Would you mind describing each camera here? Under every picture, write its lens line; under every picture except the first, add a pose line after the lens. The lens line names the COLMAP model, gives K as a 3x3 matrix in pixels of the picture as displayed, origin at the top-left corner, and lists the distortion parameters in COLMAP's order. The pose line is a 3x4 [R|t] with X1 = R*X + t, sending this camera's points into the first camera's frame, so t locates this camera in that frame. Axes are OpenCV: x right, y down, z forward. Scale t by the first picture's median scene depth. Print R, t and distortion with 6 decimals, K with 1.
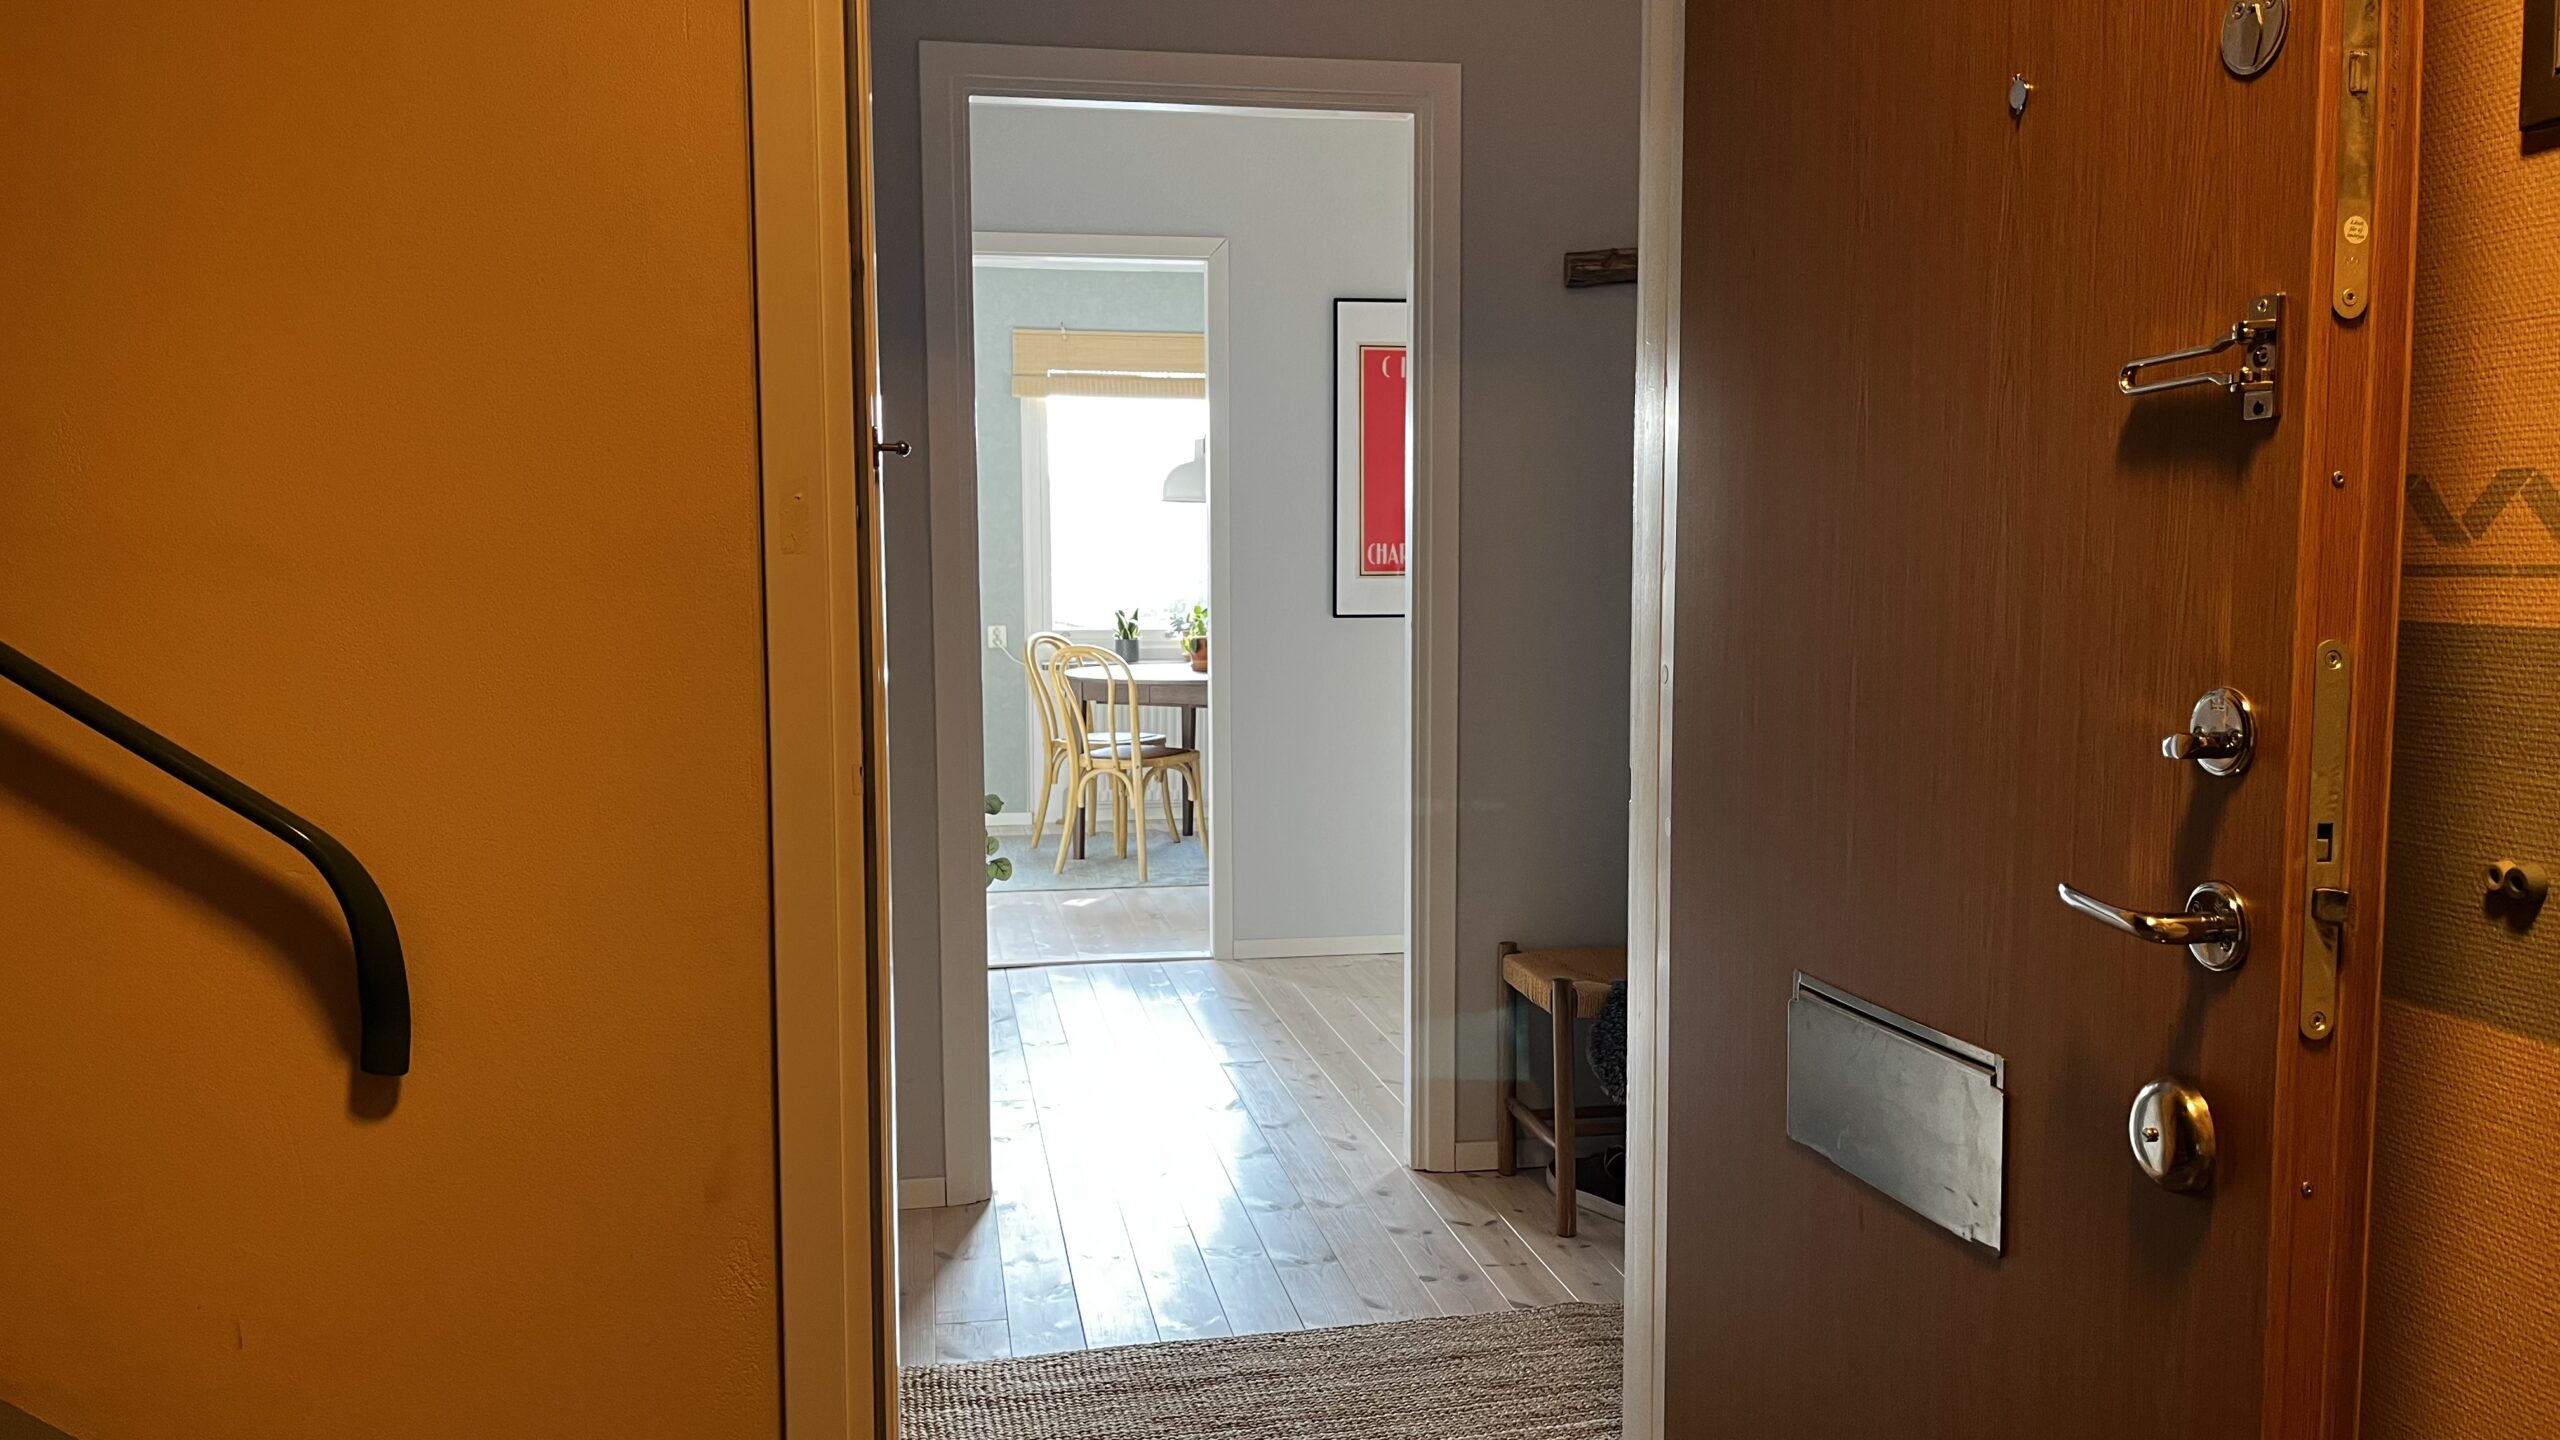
lens RADIAL K [[1818.1, 0, 1280.0], [0, 1818.1, 720.0], [0, 0, 1]] dist [0.000157, -0.002607]
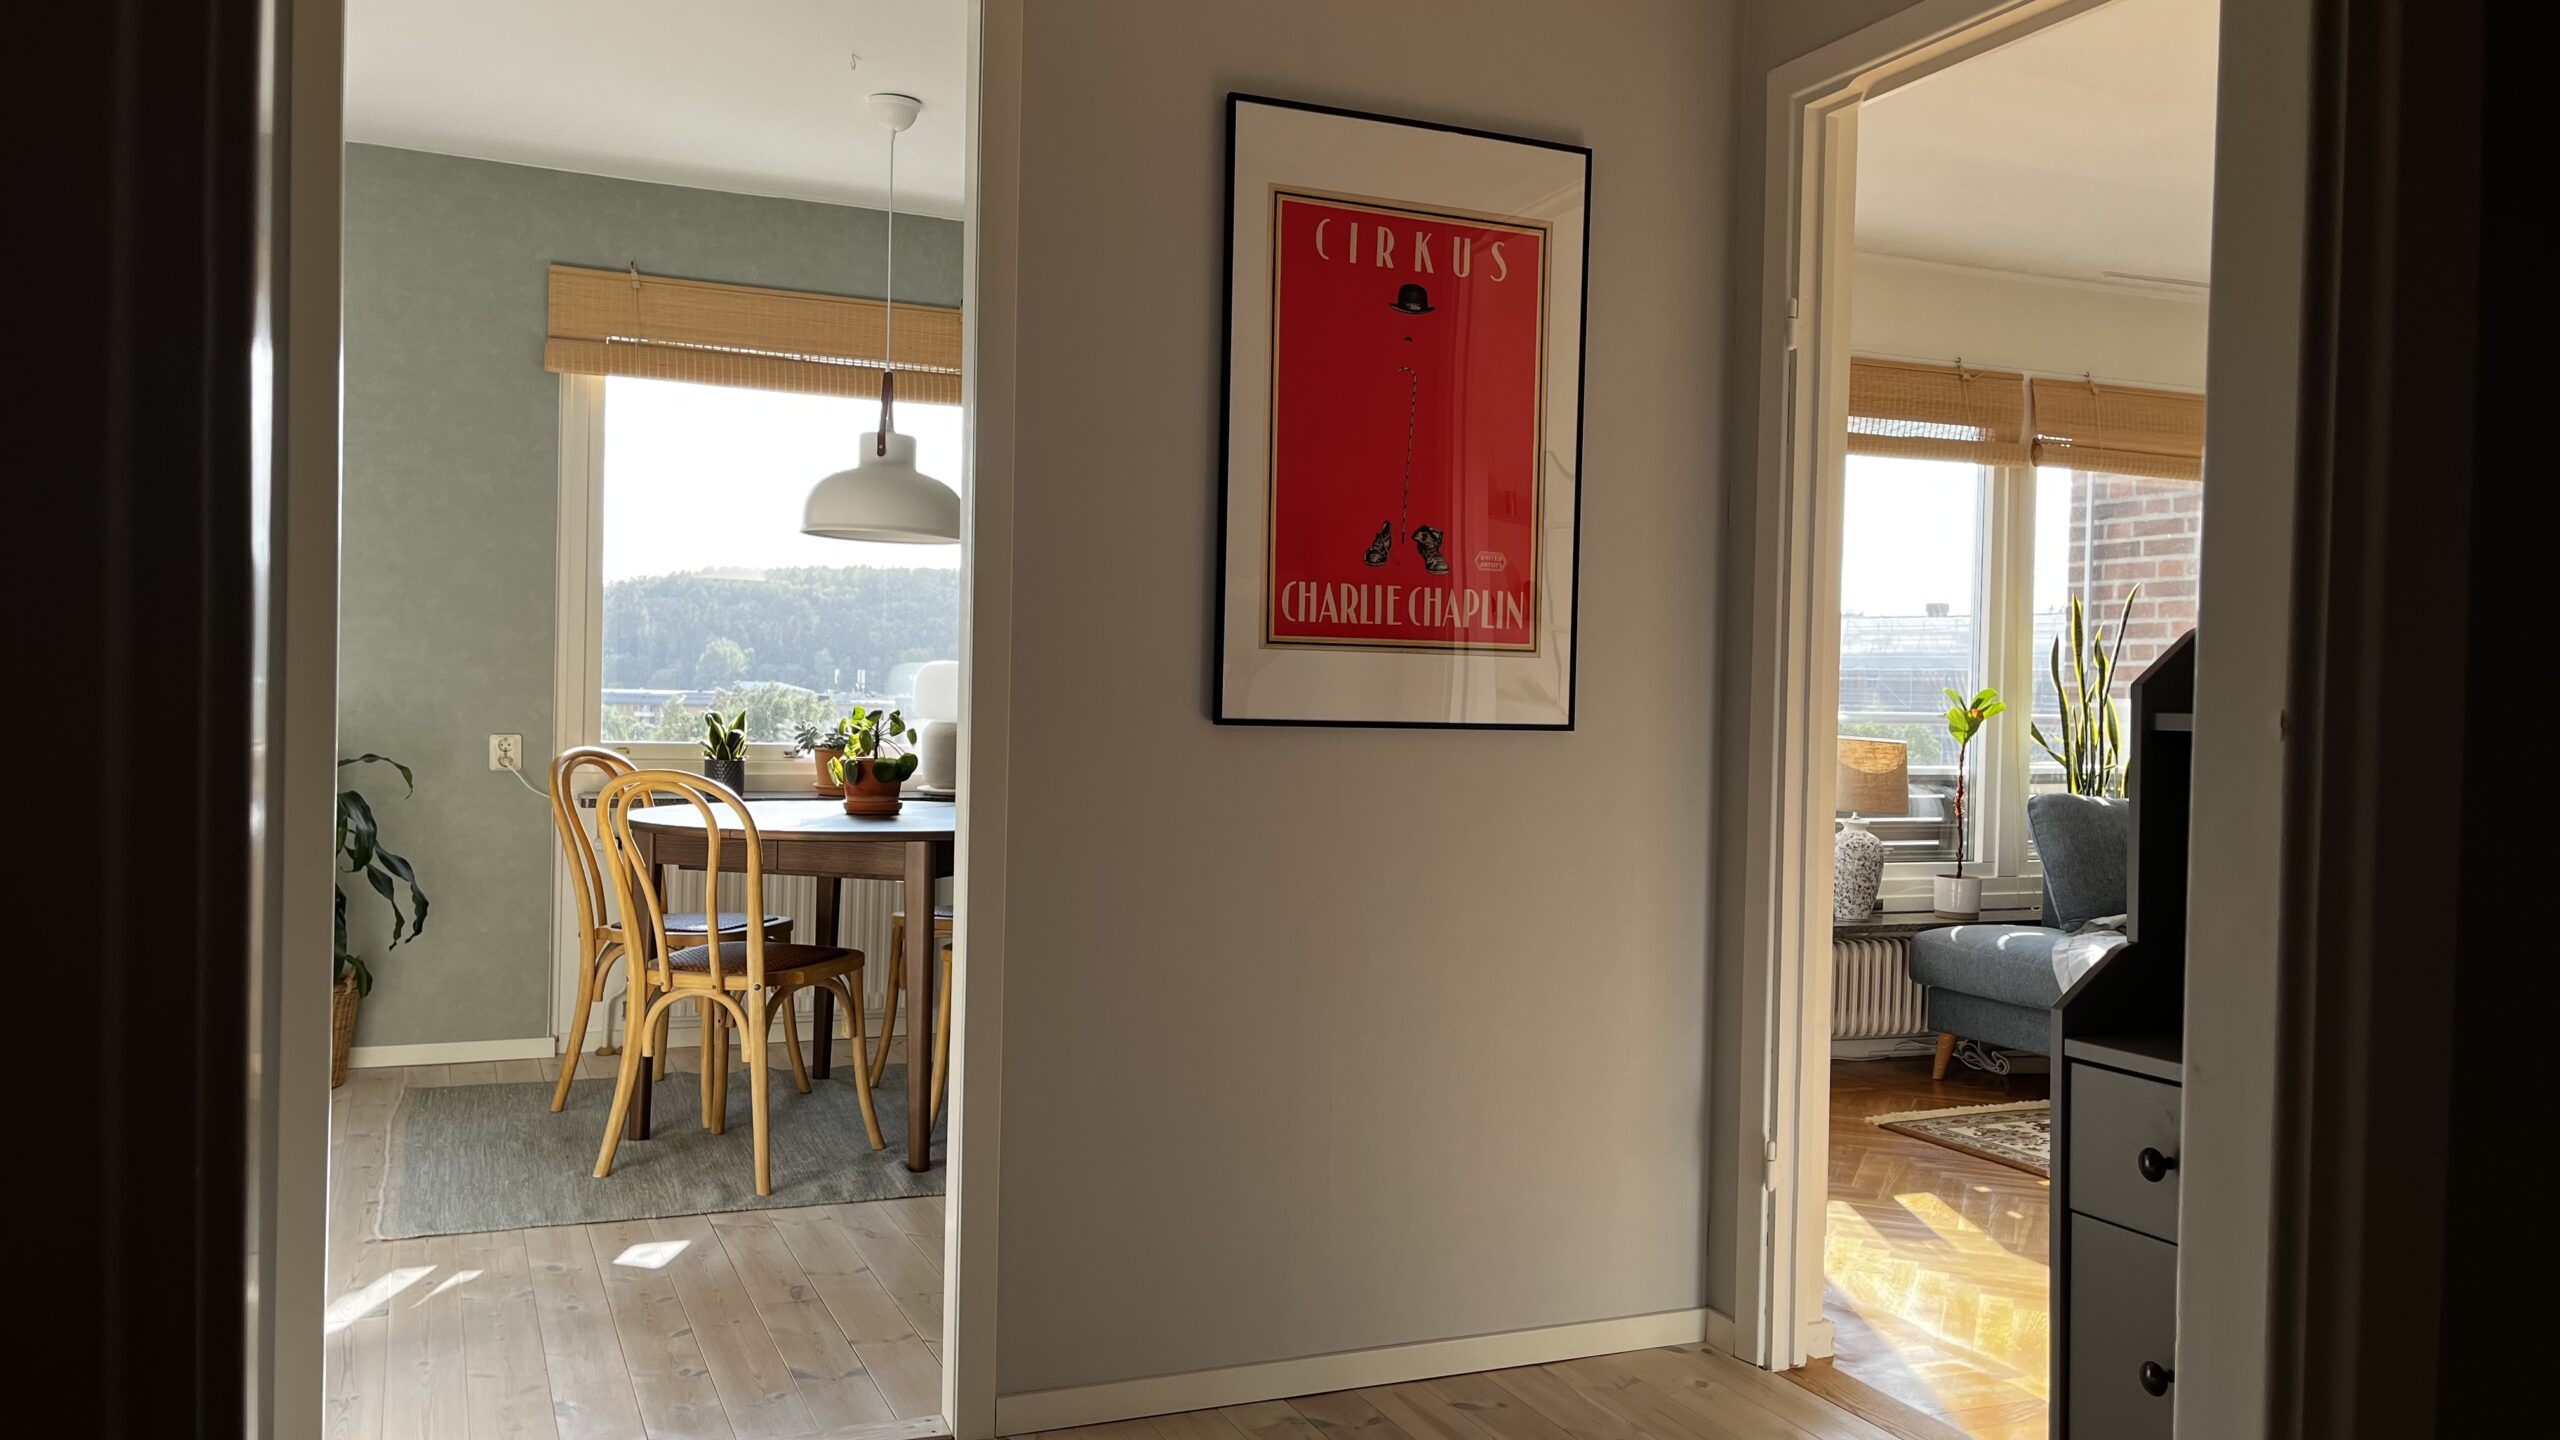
lens RADIAL K [[1817.7, 0, 1330.0], [0, 1817.7, 717.6], [0, 0, 1]] dist [-0.027136, 0.000262]
pose [[0.965469, 0.020759, 0.259689, -0.048430], [-0.002809, 0.997592, -0.069300, -0.017107], [-0.260502, 0.066177, 0.963203, 0.361162]]
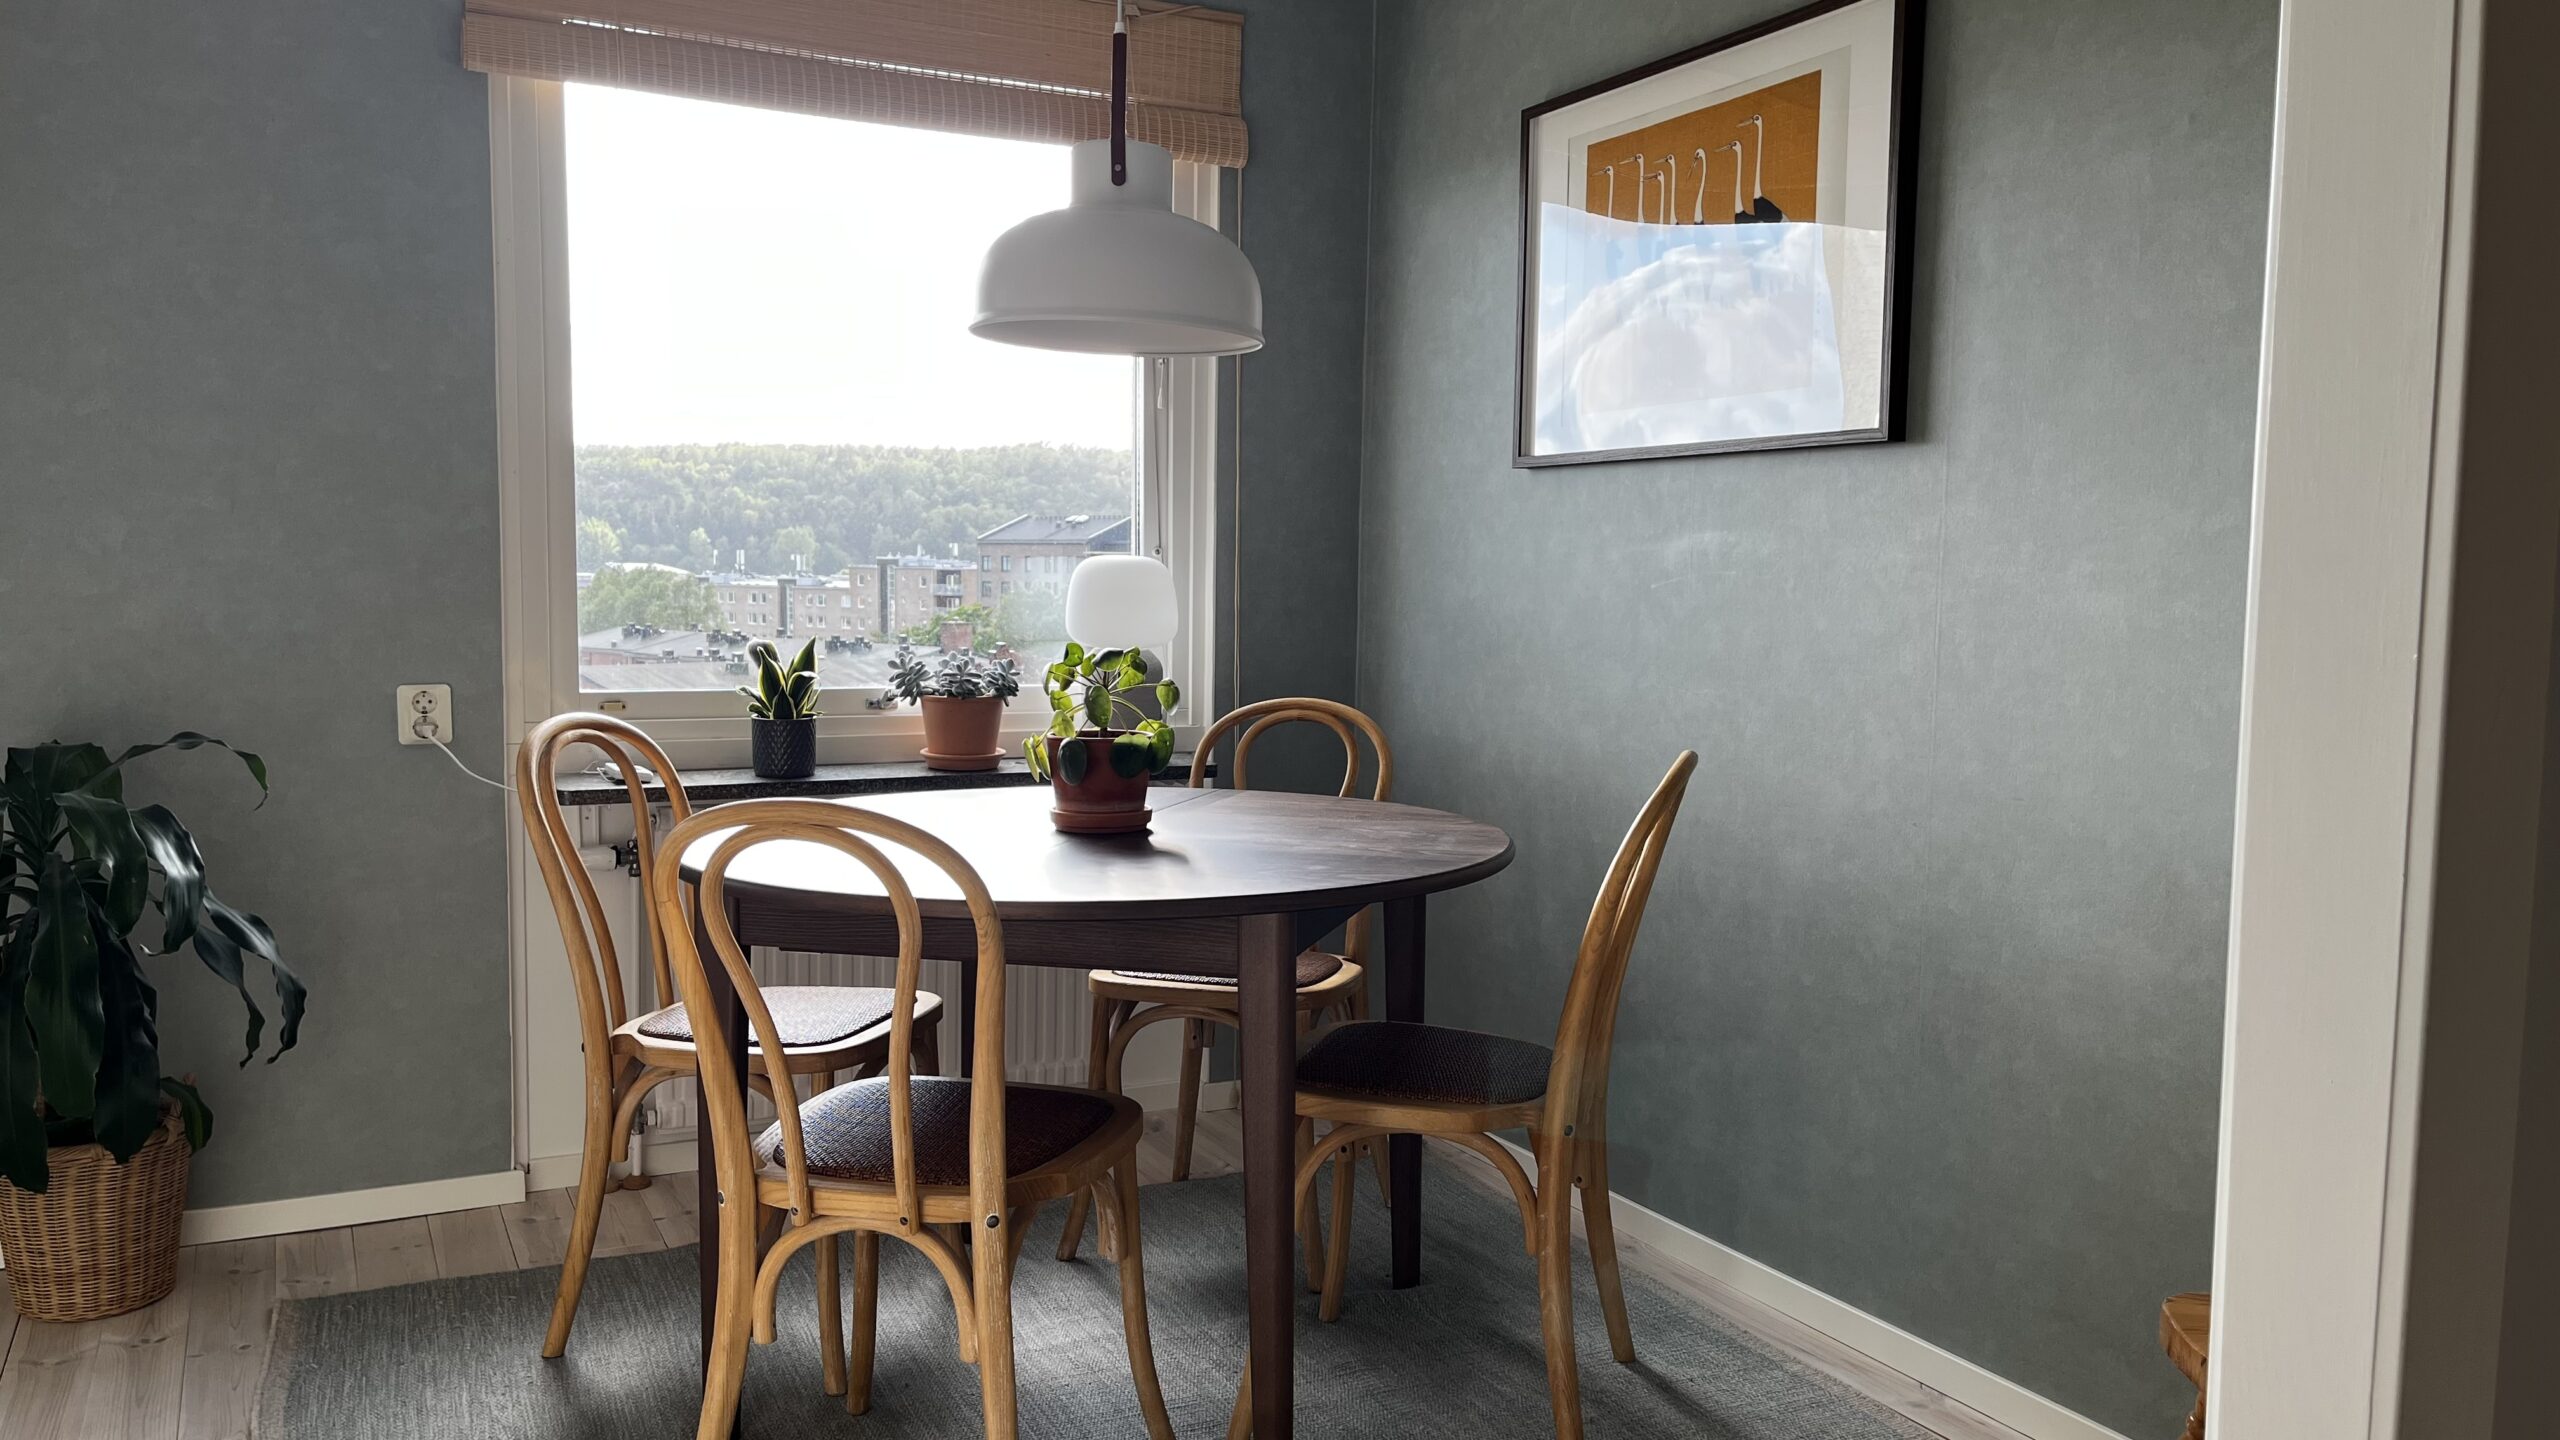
lens RADIAL K [[1818.1, 0, 1280.0], [0, 1818.1, 720.0], [0, 0, 1]] dist [0.000157, -0.002607]
pose [[0.955111, -0.010226, 0.296073, -0.106371], [0.010486, 0.999945, 0.000708, -0.046661], [-0.296064, 0.002429, 0.955165, 0.639361]]
